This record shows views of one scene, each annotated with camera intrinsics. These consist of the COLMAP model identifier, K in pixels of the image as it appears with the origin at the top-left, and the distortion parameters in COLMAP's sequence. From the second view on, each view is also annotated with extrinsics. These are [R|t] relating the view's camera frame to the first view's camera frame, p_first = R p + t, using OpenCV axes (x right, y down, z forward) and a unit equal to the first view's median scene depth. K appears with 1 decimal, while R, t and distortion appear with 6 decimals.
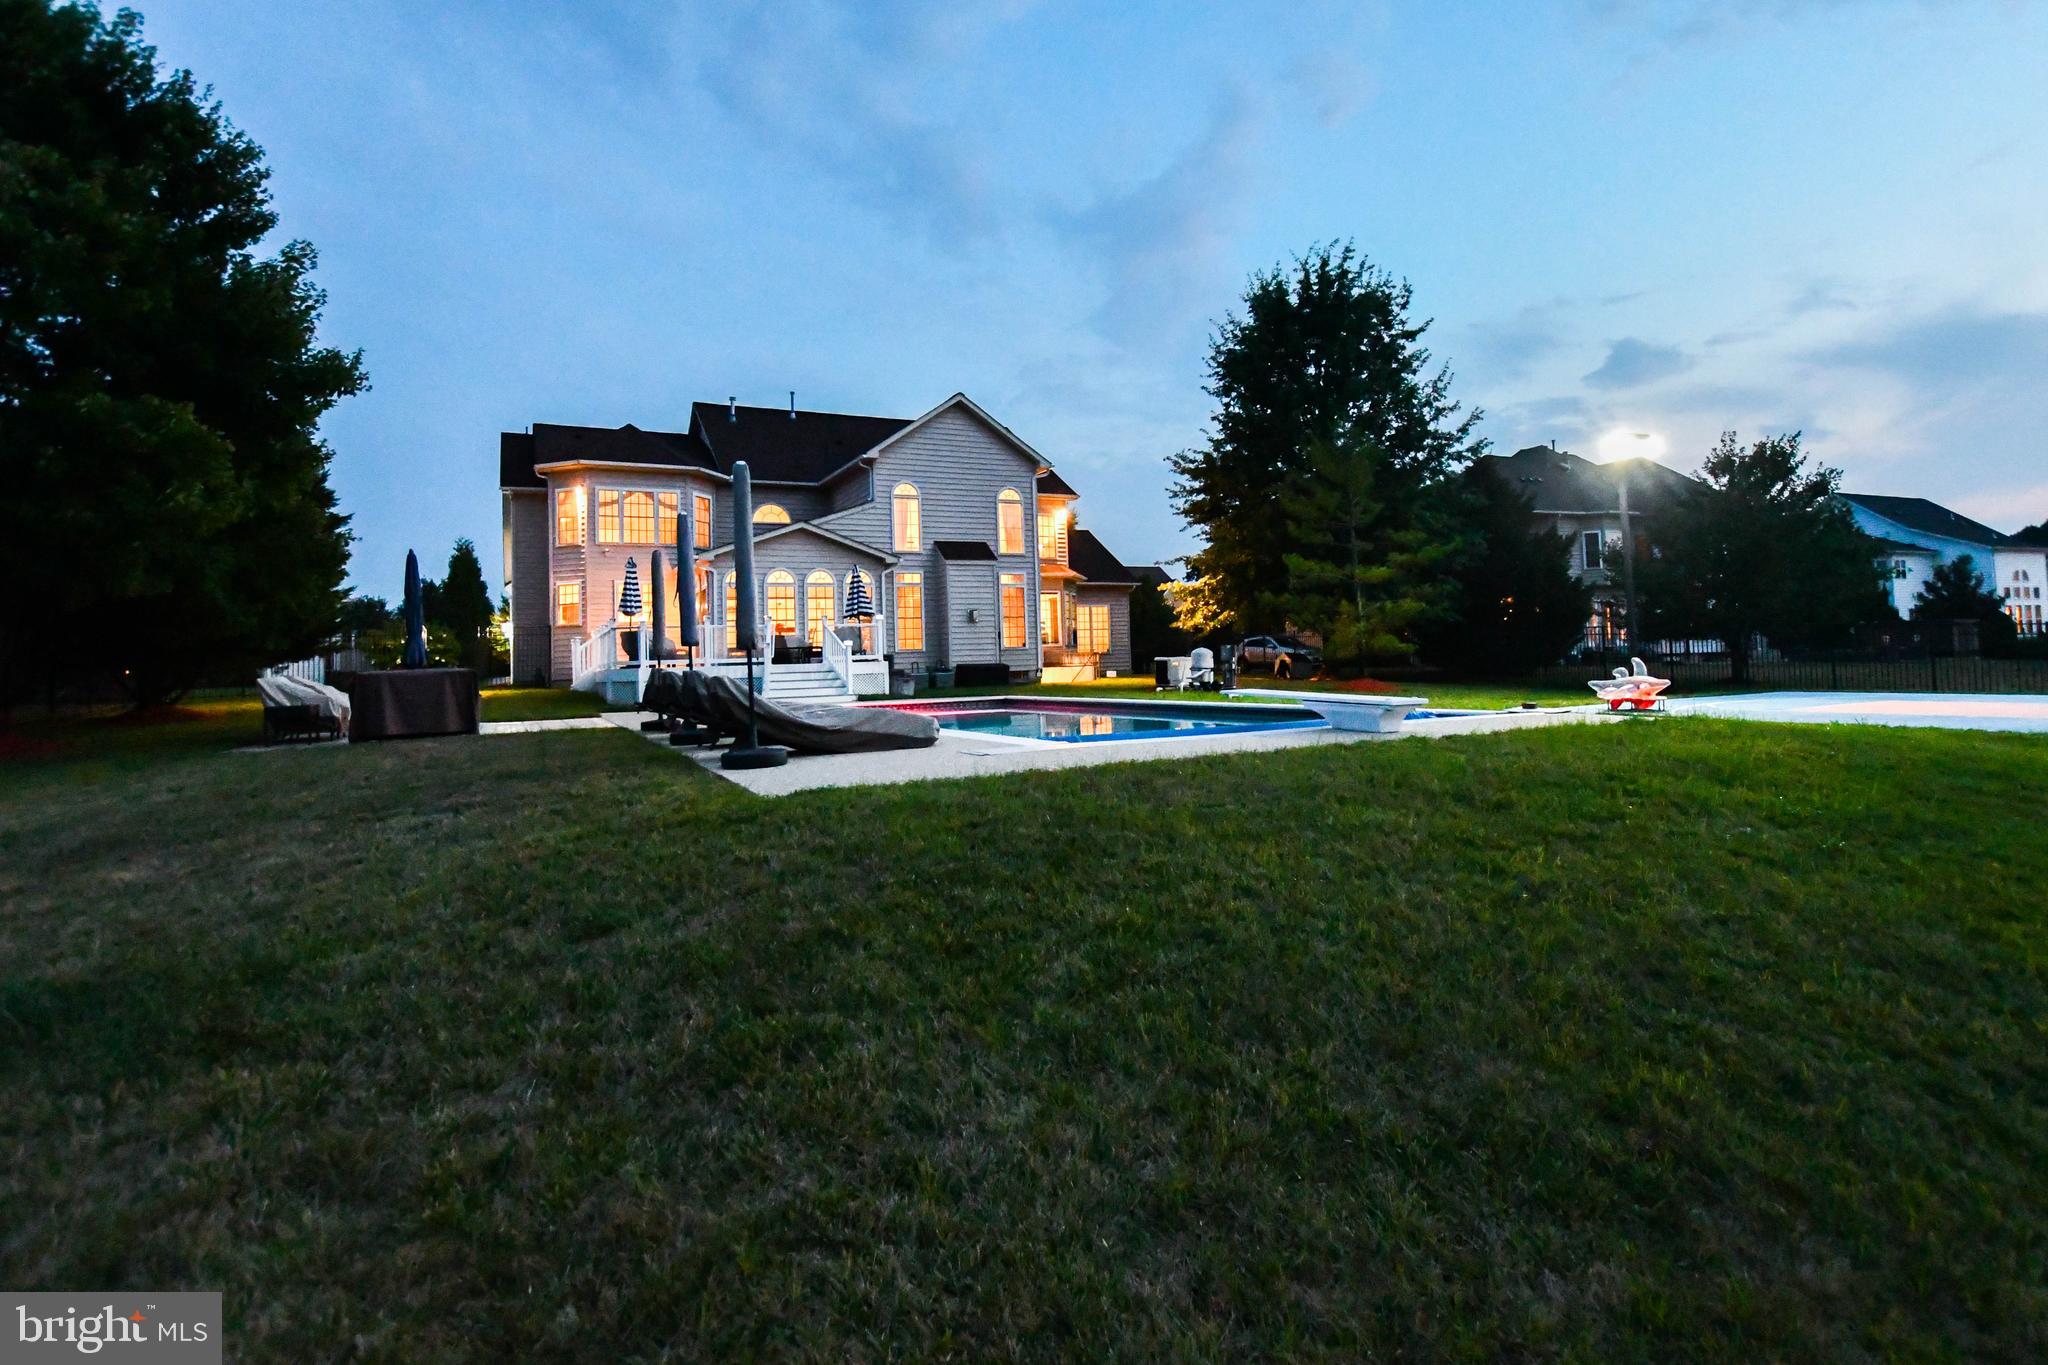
lens RADIAL K [[1037.1, 0, 1056.6], [0, 1037.1, 612.1], [0, 0, 1]] dist [-0.050291, 0.000460]
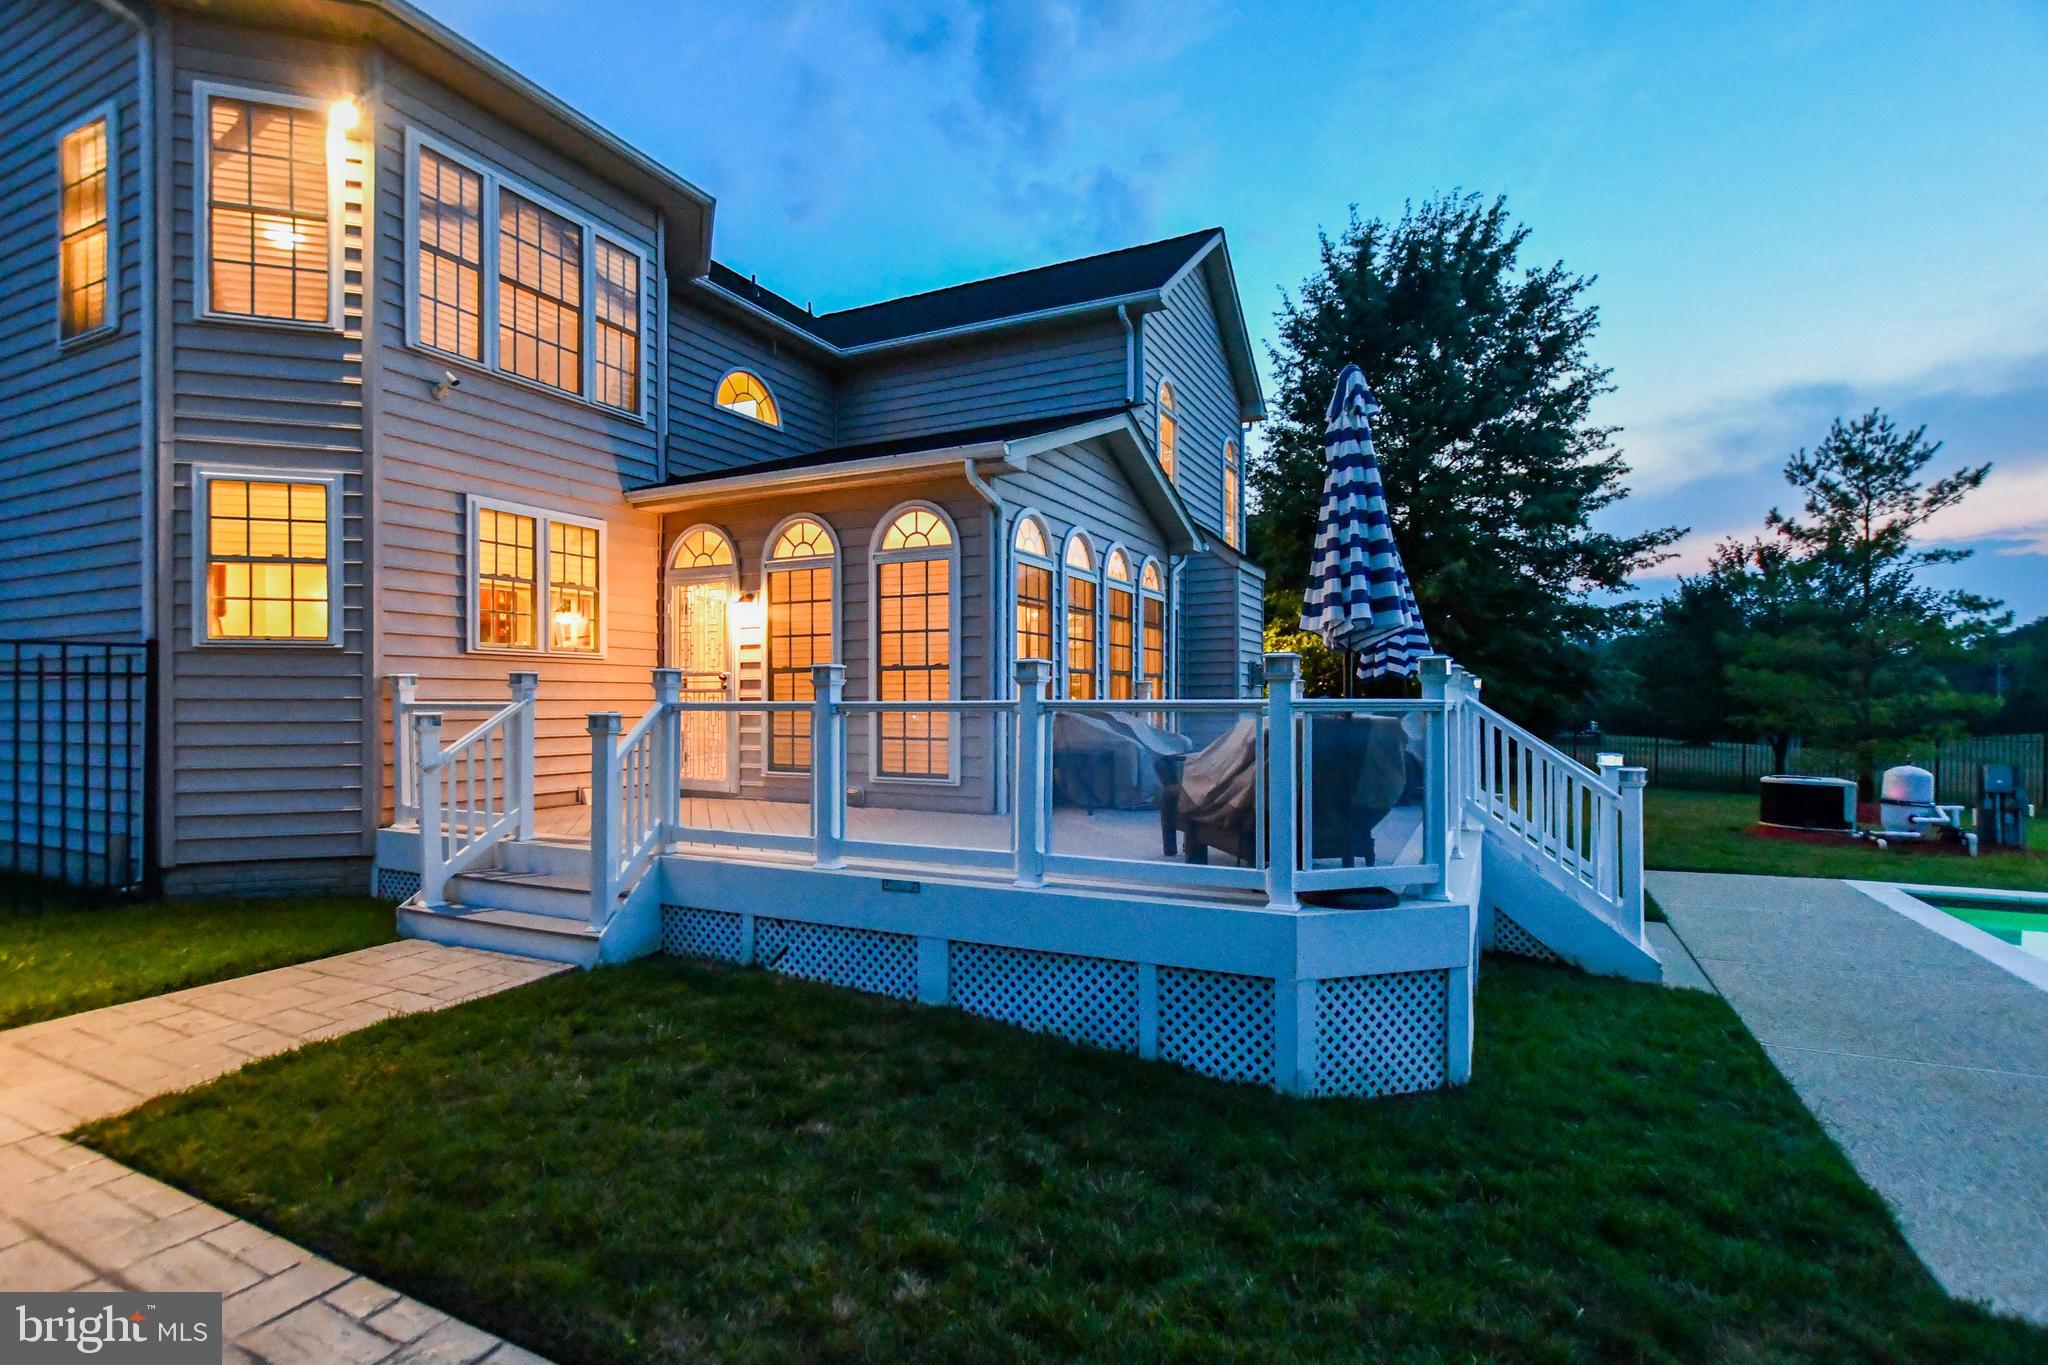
lens RADIAL K [[955.1, 0, 990.5], [0, 955.1, 687.7], [0, 0, 1]] dist [0.002421, 0.000805]
pose [[0.826582, 0.038003, 0.561532, -0.445325], [-0.058140, 0.998146, 0.018031, 0.008662], [-0.559805, -0.047552, 0.827259, 0.683165]]
